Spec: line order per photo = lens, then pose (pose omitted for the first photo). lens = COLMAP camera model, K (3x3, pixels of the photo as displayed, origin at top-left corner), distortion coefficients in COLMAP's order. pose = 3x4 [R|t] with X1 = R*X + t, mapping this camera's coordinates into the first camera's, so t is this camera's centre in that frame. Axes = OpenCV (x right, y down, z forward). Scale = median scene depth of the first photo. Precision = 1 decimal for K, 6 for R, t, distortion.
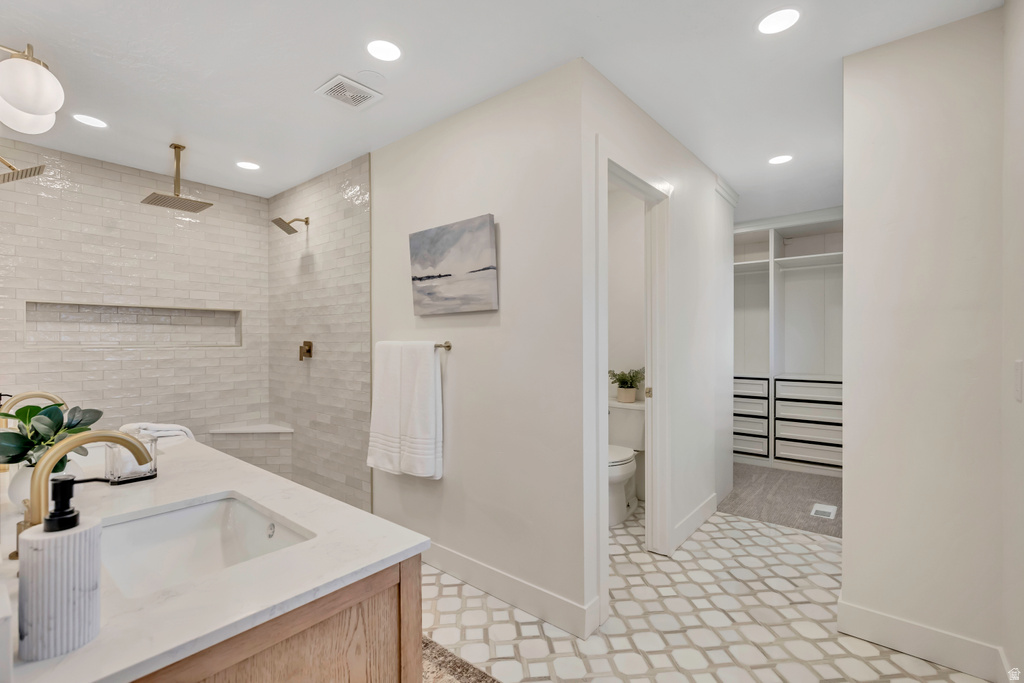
lens RADIAL K [[456.3, 0, 511.6], [0, 456.3, 343.1], [0, 0, 1]] dist [0.002017, 0.000077]
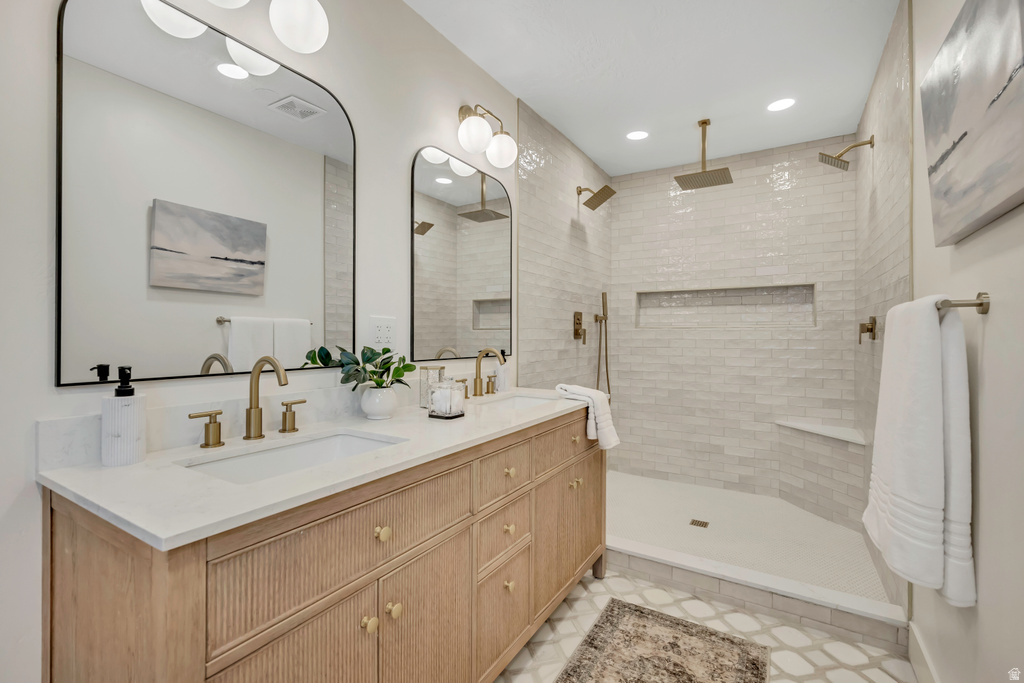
lens RADIAL K [[456.3, 0, 505.4], [0, 456.3, 335.1], [0, 0, 1]] dist [0.002017, 0.000077]
pose [[0.137109, 0.000480, -0.990556, 0.154909], [-0.006042, 0.999982, -0.000352, 0.027393], [0.990538, 0.006033, 0.137109, 0.354918]]
